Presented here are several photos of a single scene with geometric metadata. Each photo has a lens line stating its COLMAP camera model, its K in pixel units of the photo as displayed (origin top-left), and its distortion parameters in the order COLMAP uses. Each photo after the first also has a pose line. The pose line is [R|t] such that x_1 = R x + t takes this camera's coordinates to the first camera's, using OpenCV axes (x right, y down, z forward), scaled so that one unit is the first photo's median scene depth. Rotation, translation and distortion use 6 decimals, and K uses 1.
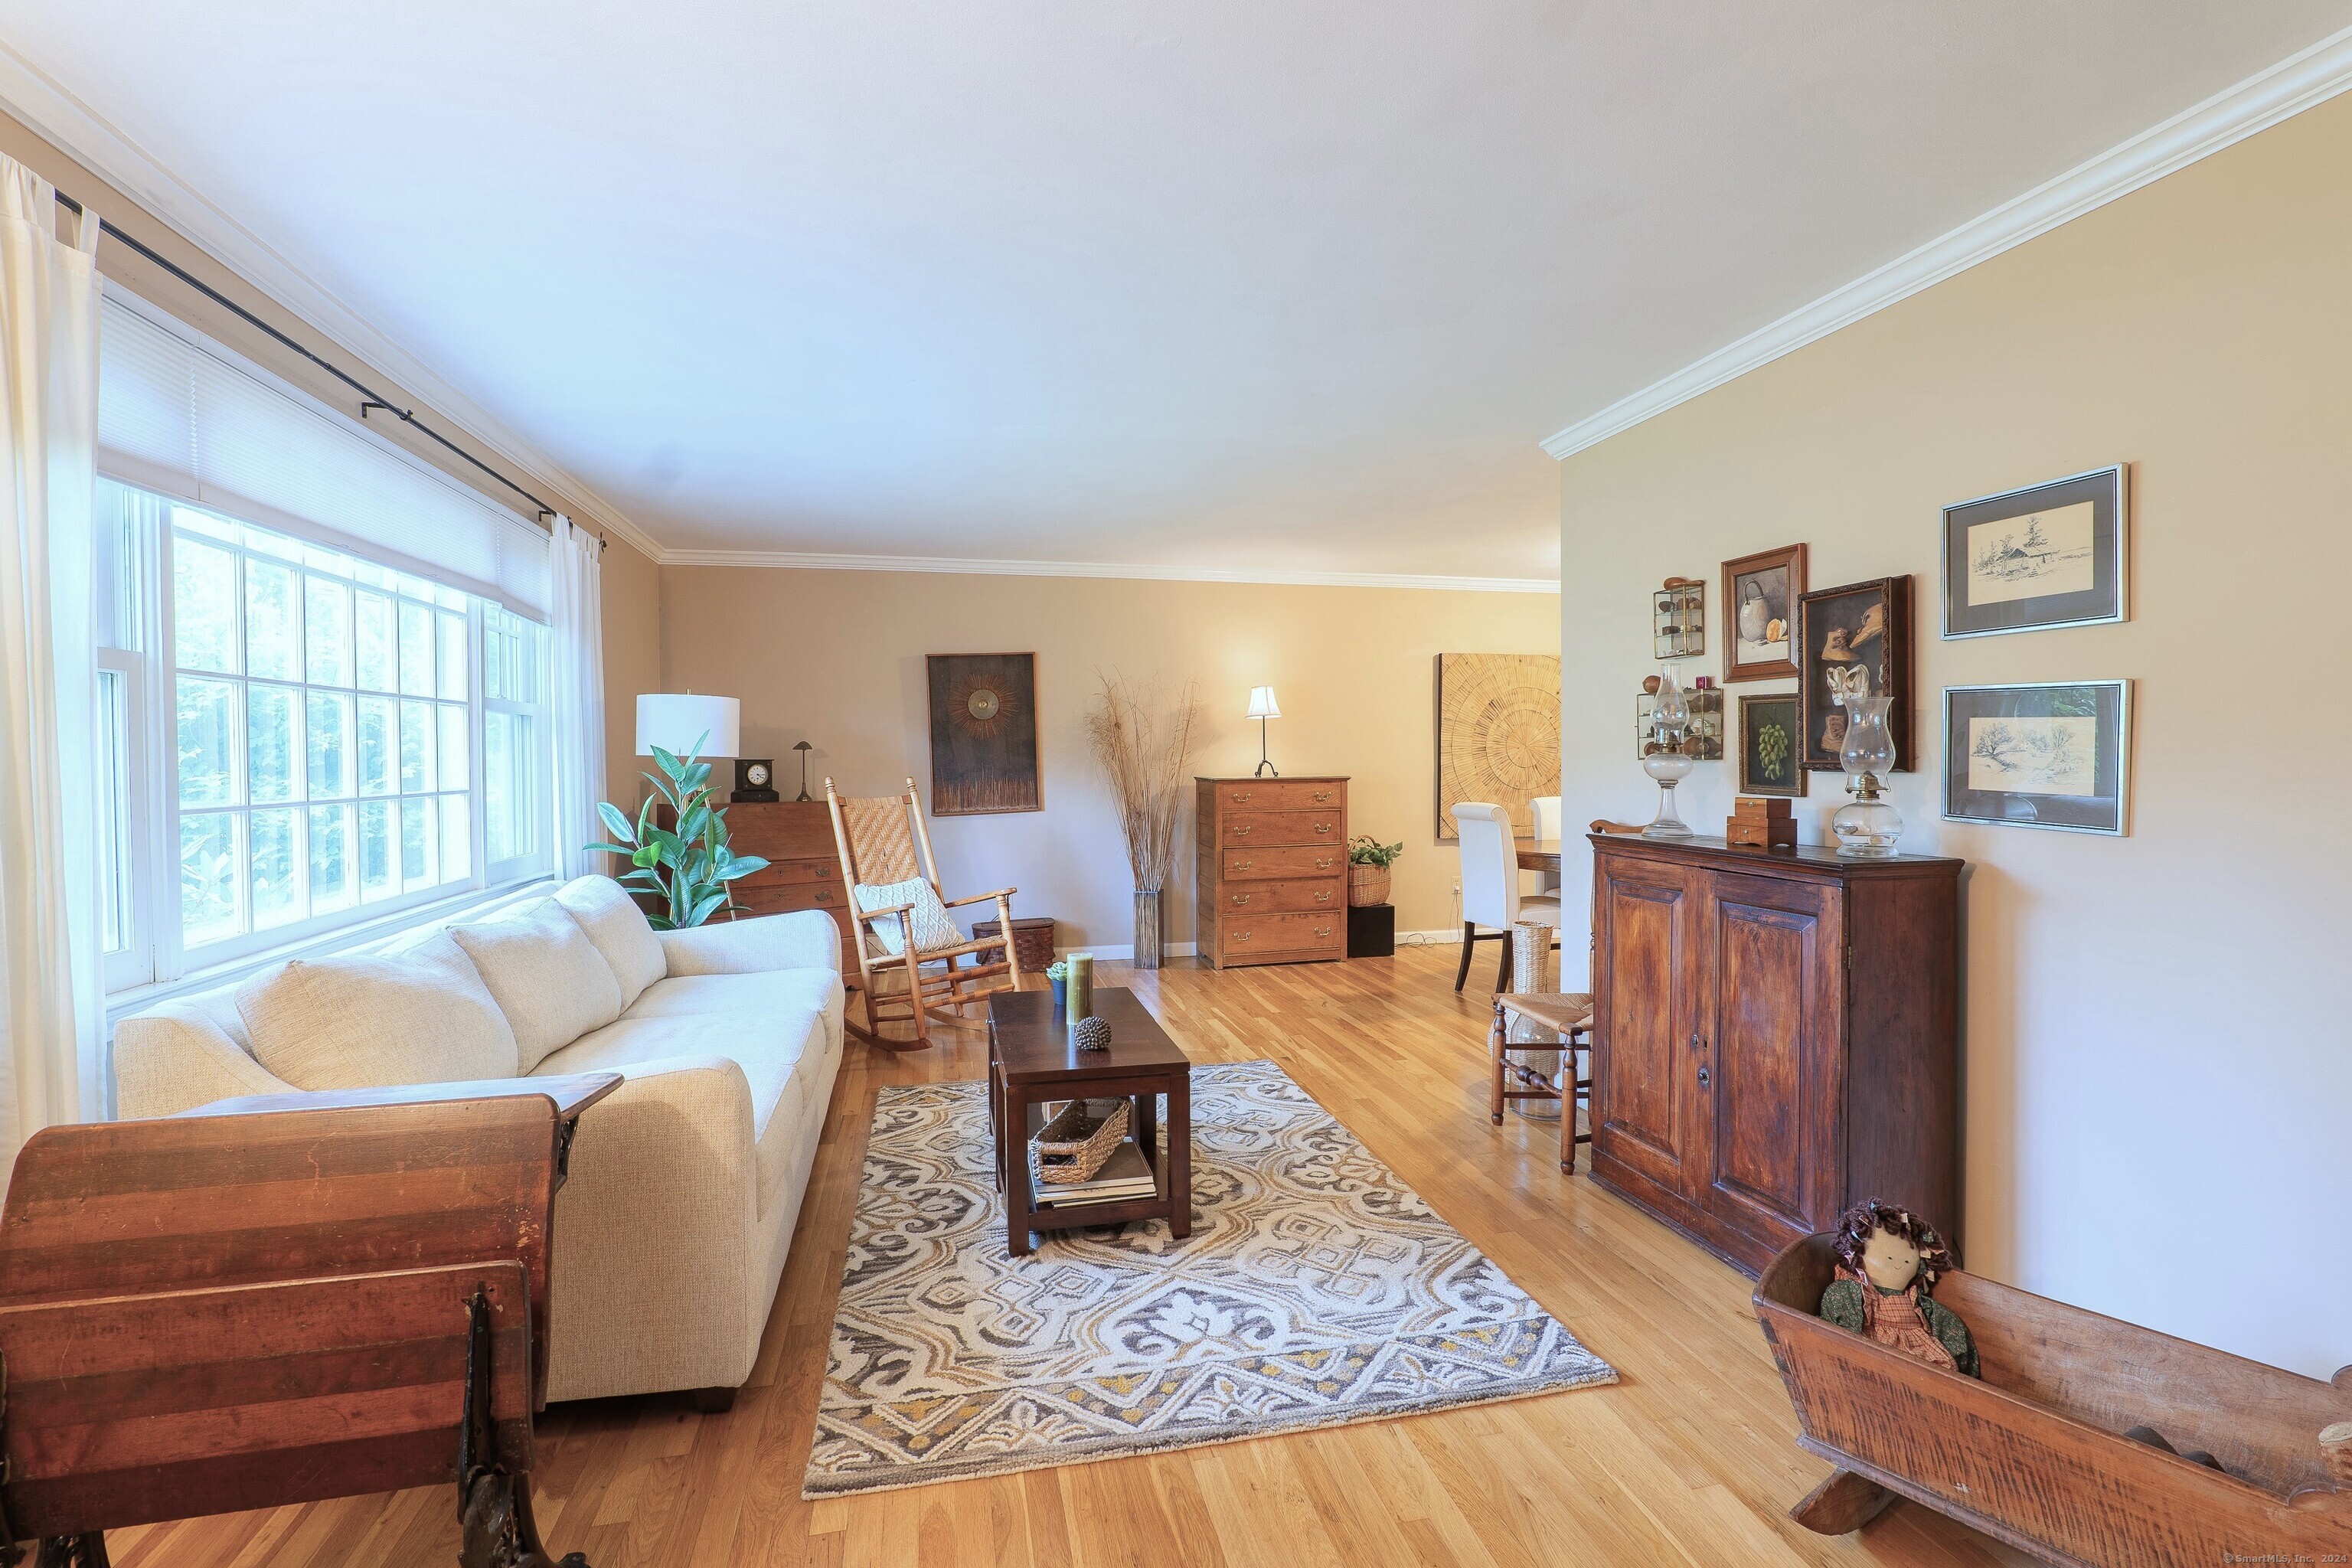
lens RADIAL K [[1106.7, 0, 1185.2], [0, 1106.7, 783.0], [0, 0, 1]] dist [-0.016041, 0.000785]
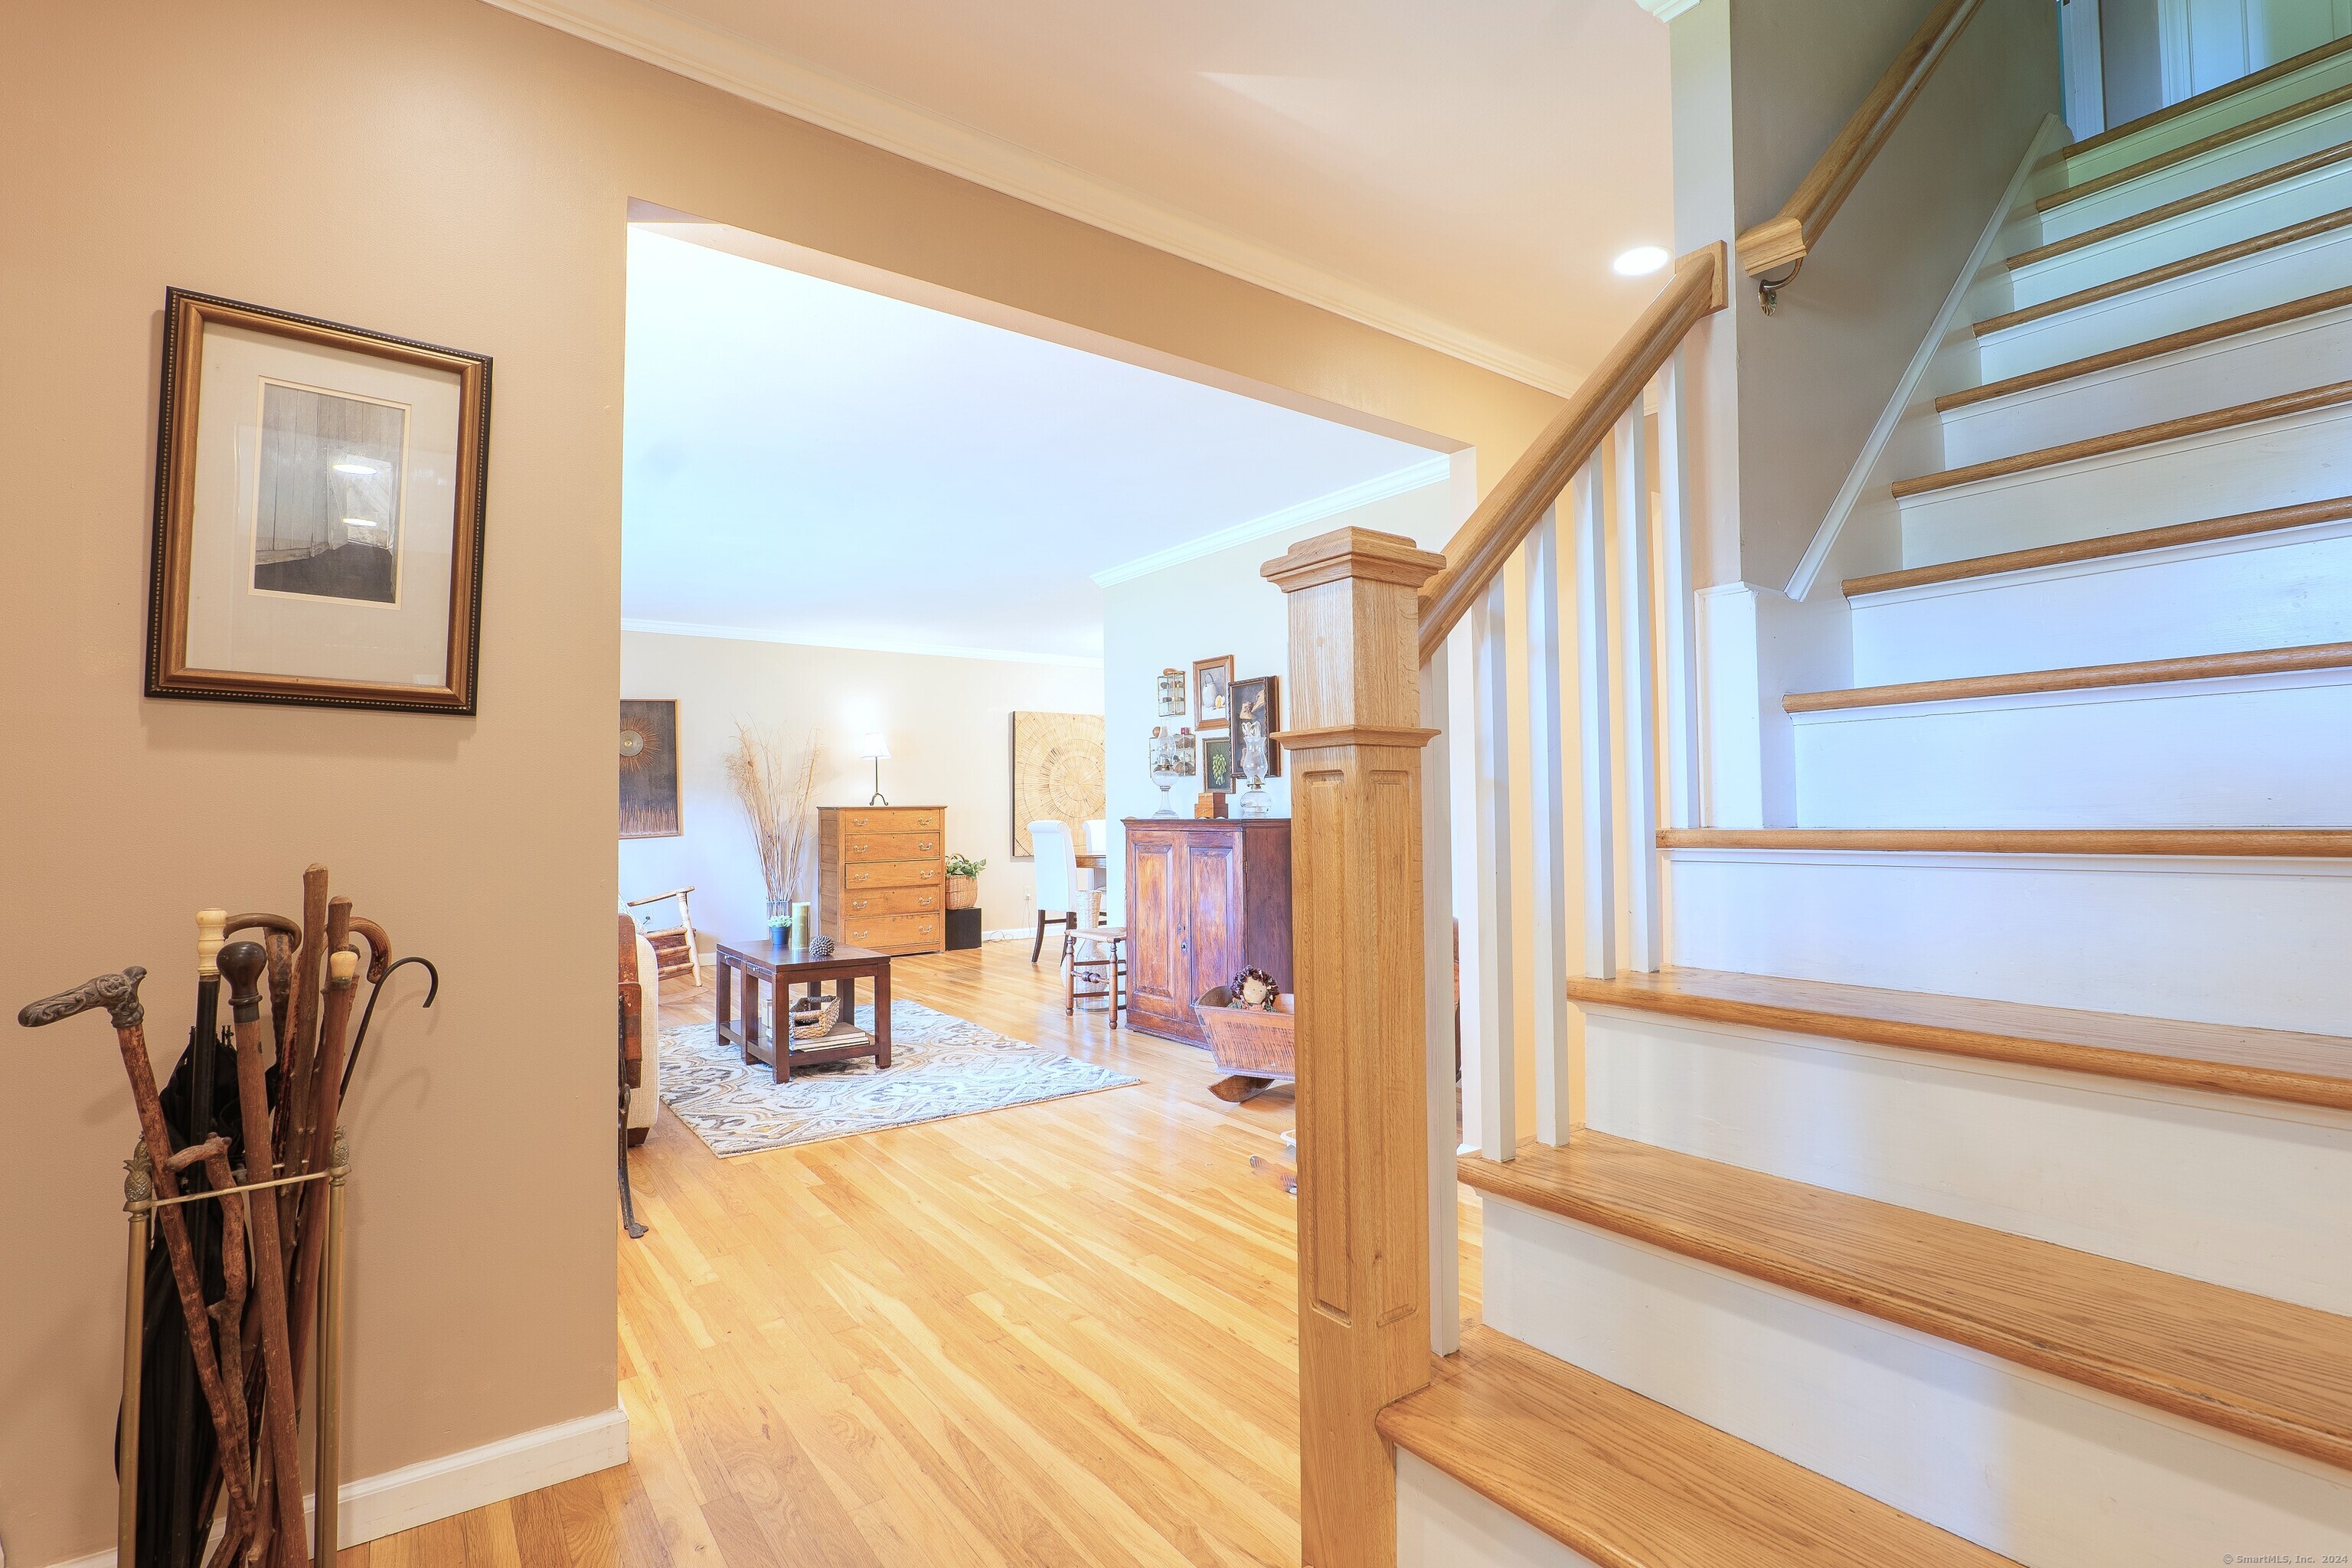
lens RADIAL K [[1106.7, 0, 1185.2], [0, 1106.7, 783.0], [0, 0, 1]] dist [-0.016041, 0.000785]
pose [[0.920208, 0.004766, 0.391400, -0.197934], [0.016160, 0.998611, -0.050152, 0.074815], [-0.391095, 0.052476, 0.918853, -0.565841]]
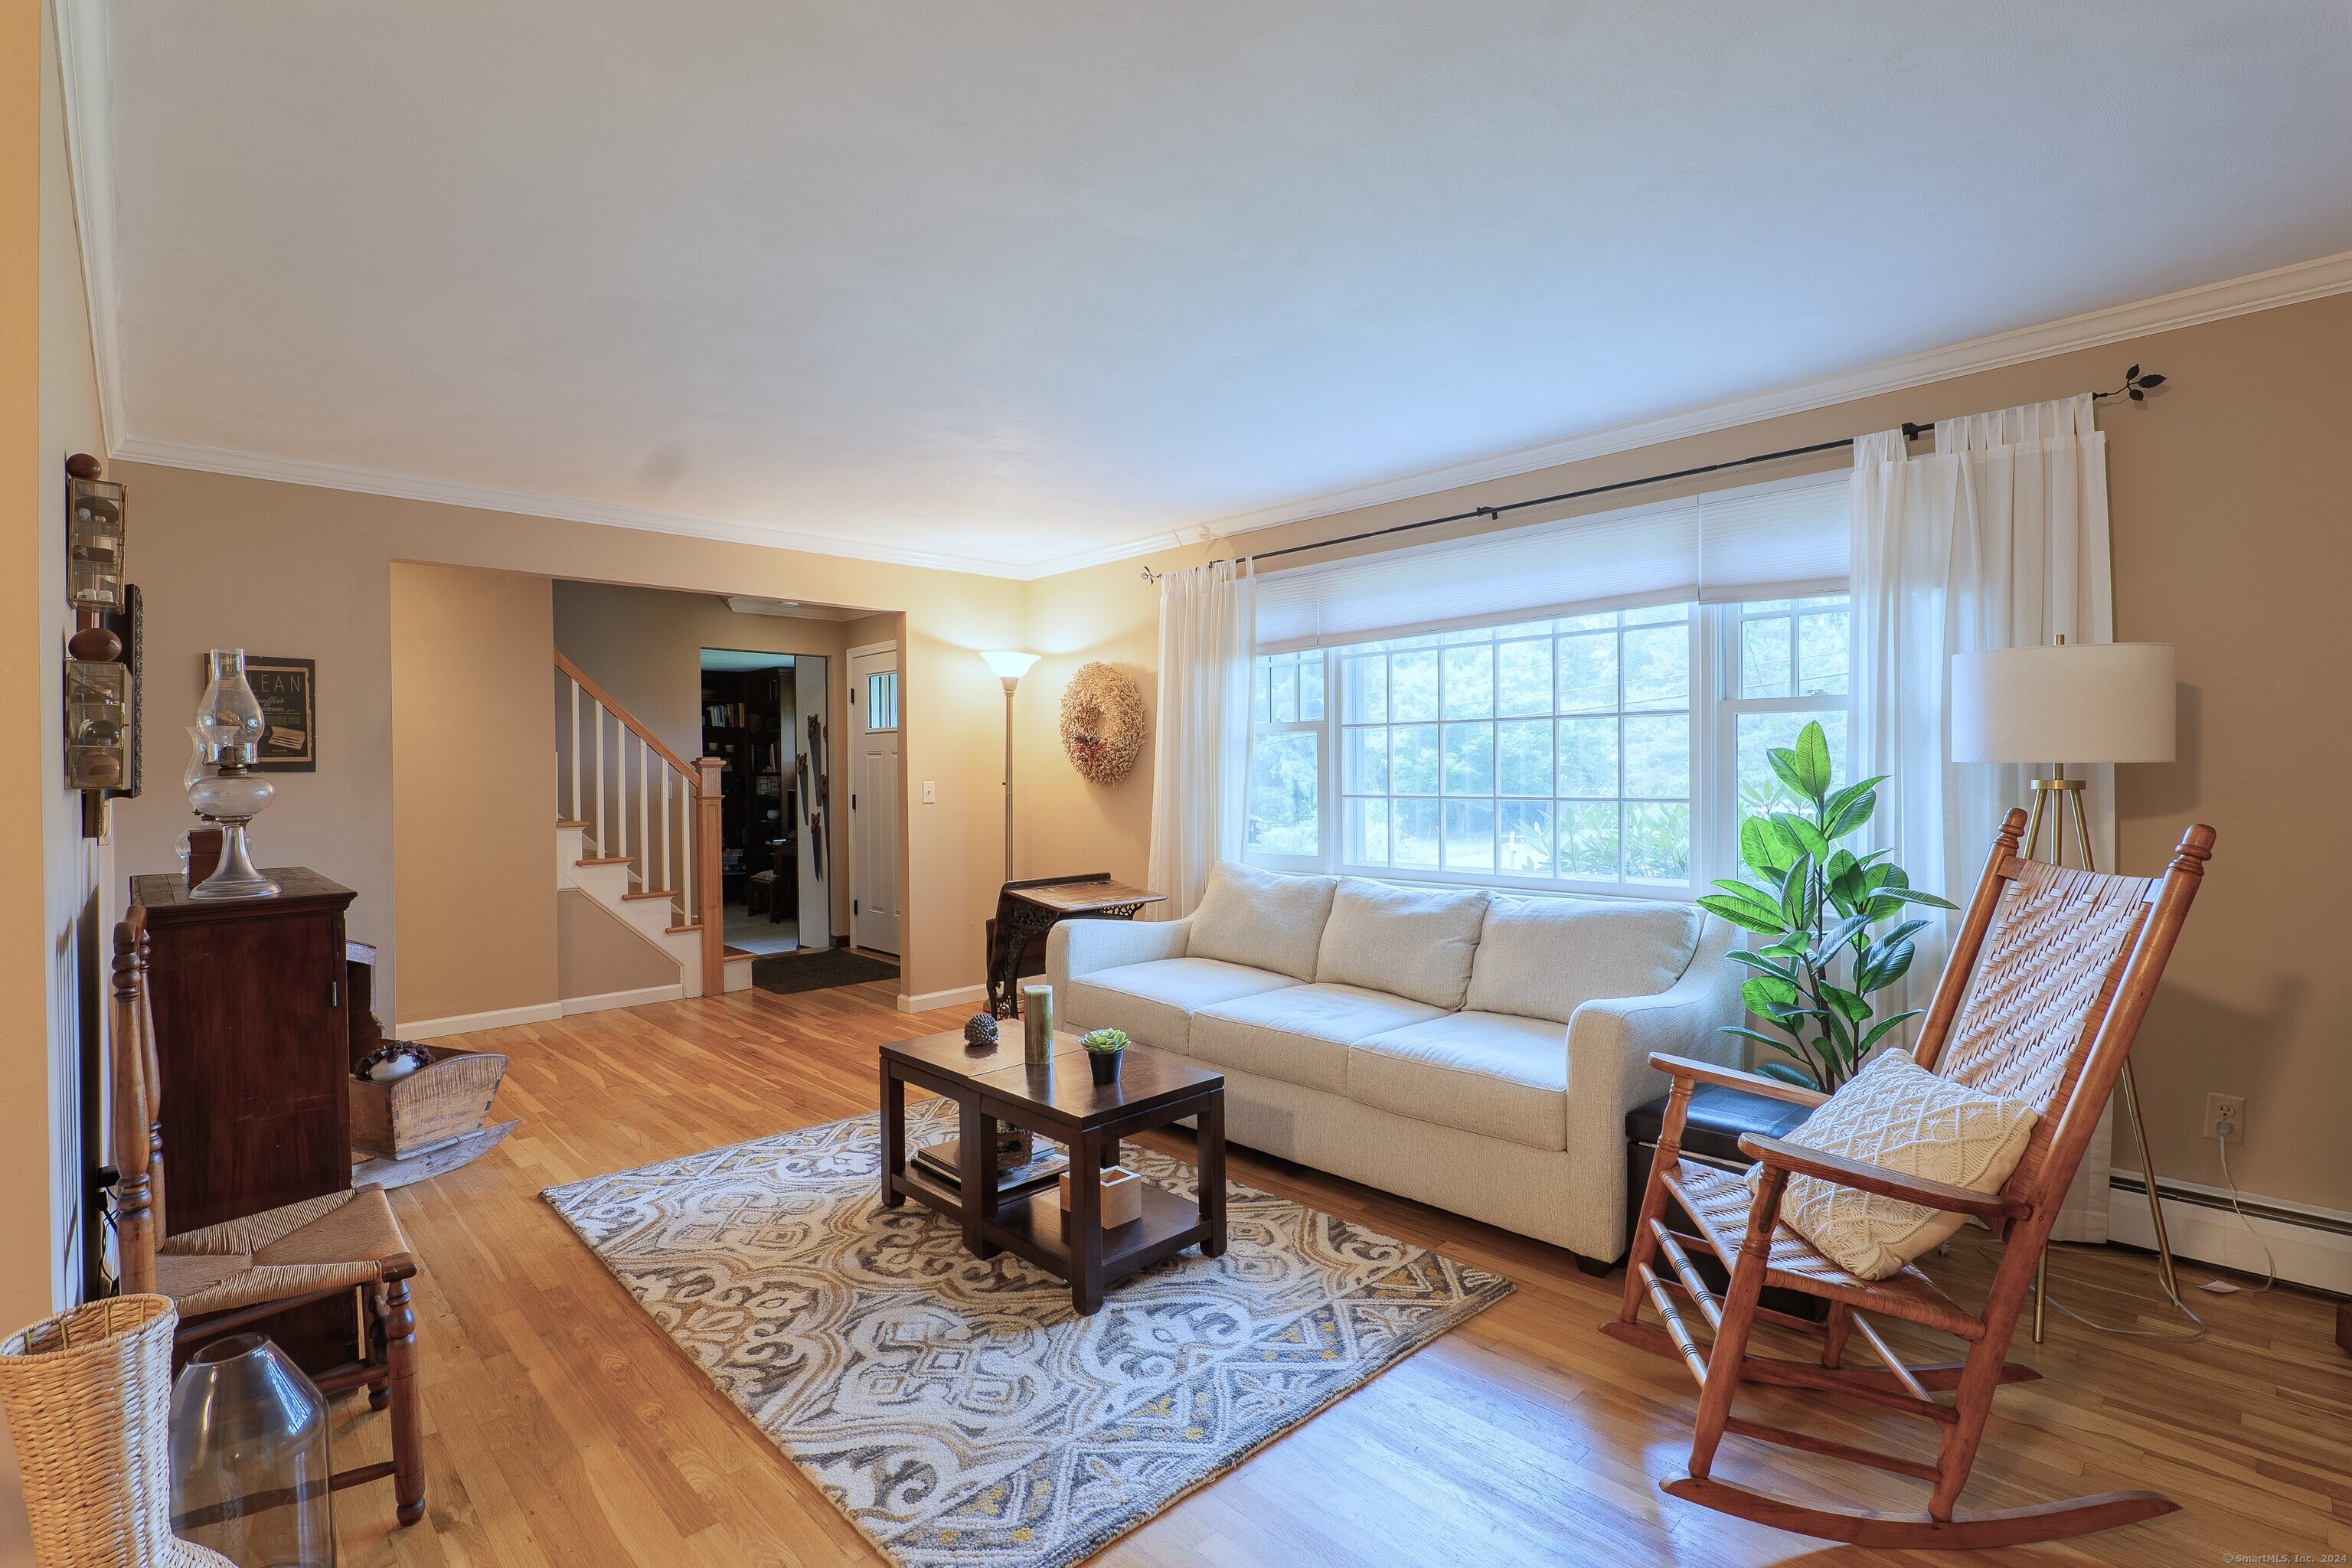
lens RADIAL K [[1106.7, 0, 1185.2], [0, 1106.7, 783.0], [0, 0, 1]] dist [-0.016041, 0.000785]
pose [[-0.860955, 0.017114, -0.508393, 0.257666], [0.000000, 0.999434, 0.033643, -0.043937], [0.508681, 0.028965, -0.860467, 1.798552]]
